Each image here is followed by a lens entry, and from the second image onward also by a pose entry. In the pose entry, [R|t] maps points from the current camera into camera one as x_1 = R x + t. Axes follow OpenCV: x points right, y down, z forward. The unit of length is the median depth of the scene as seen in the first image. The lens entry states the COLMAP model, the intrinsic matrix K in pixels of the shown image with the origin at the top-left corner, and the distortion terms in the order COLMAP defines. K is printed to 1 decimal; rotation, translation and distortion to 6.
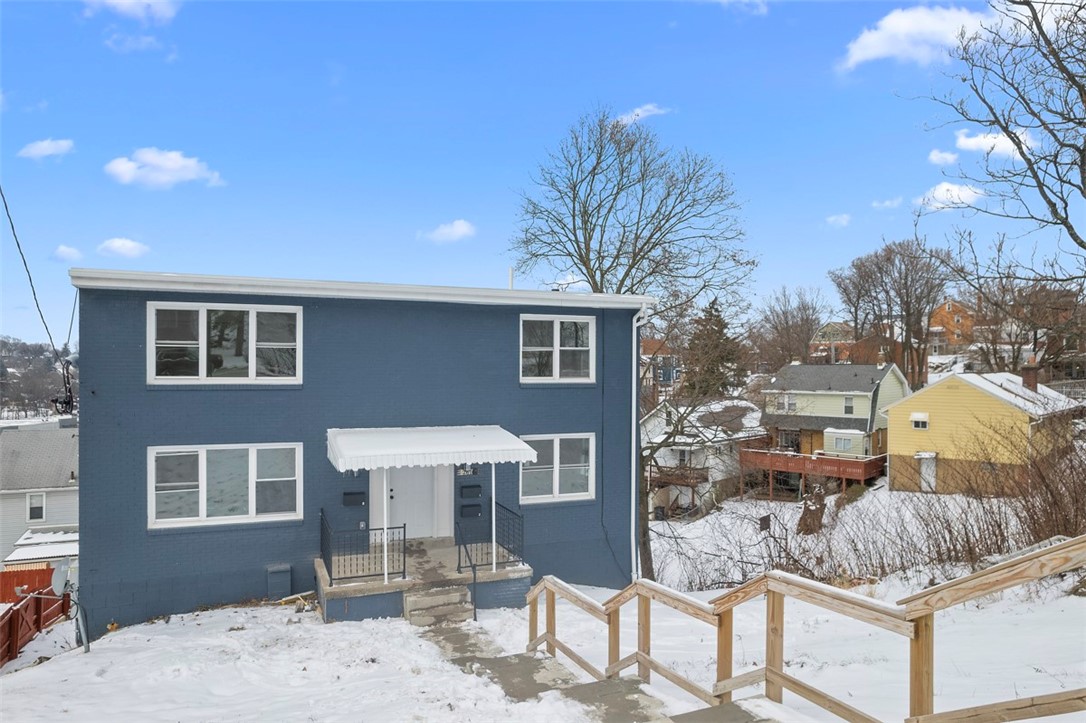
lens RADIAL K [[689.6, 0, 542.0], [0, 689.6, 369.6], [0, 0, 1]] dist [-0.044941, 0.001498]
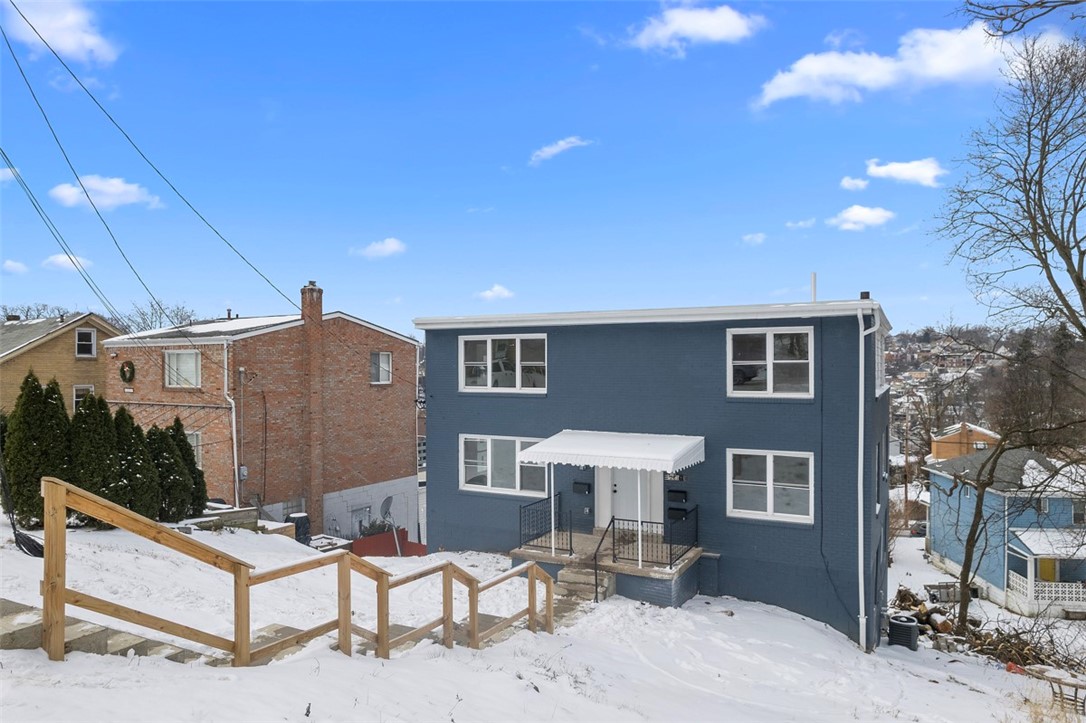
lens RADIAL K [[687.3, 0, 556.4], [0, 687.3, 364.6], [0, 0, 1]] dist [-0.059707, 0.043624]
pose [[0.652903, -0.007707, -0.757402, 0.655377], [0.002863, 0.999966, -0.007707, -0.024058], [0.757436, 0.002863, 0.652903, 0.172562]]
